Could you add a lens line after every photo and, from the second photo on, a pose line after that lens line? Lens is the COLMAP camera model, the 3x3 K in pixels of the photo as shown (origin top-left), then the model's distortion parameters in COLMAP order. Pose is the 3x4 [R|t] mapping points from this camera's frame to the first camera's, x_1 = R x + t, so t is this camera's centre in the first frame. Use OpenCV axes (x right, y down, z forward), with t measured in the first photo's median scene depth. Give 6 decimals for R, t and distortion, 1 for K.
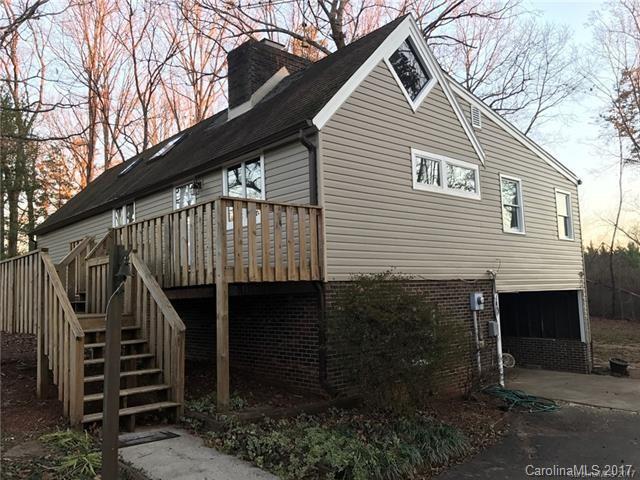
lens RADIAL K [[525.0, 0, 320.0], [0, 525.0, 240.0], [0, 0, 1]] dist [0.006418, 0.012330]
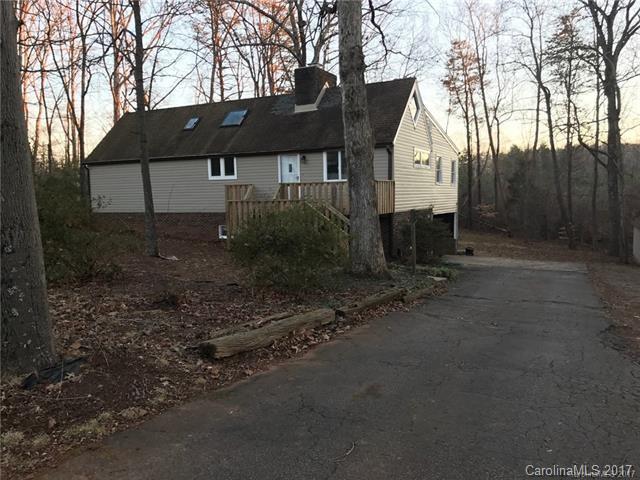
lens RADIAL K [[525.0, 0, 320.0], [0, 525.0, 240.0], [0, 0, 1]] dist [0.006418, 0.012330]
pose [[0.938981, -0.010659, 0.343803, -0.684990], [-0.049603, 0.984876, 0.166007, -0.106343], [-0.340373, -0.172932, 0.924251, -0.667586]]
